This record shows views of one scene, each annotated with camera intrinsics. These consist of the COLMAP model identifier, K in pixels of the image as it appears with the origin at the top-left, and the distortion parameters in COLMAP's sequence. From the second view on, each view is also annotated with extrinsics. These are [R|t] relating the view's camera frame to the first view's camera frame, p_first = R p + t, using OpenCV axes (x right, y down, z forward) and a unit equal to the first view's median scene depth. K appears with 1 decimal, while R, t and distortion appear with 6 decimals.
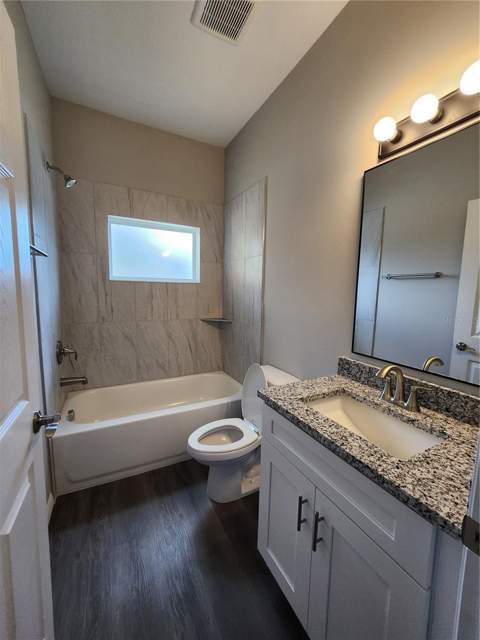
lens RADIAL K [[256.3, 0, 236.3], [0, 256.3, 316.2], [0, 0, 1]] dist [-0.000917, 0.000626]
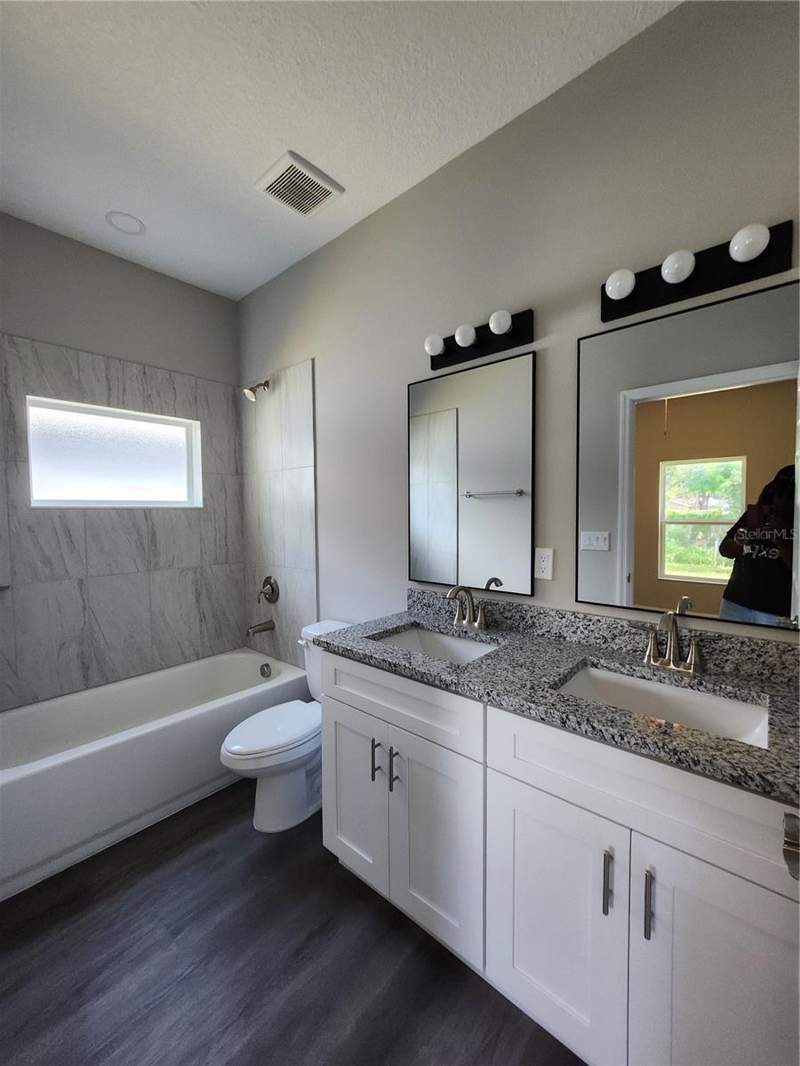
lens RADIAL K [[426.8, 0, 395.6], [0, 426.8, 529.4], [0, 0, 1]] dist [-0.000917, 0.000626]
pose [[0.946695, -0.033312, 0.320403, -0.062195], [0.059923, 0.995489, -0.073553, 0.053895], [-0.316508, 0.088831, 0.944421, -0.242635]]
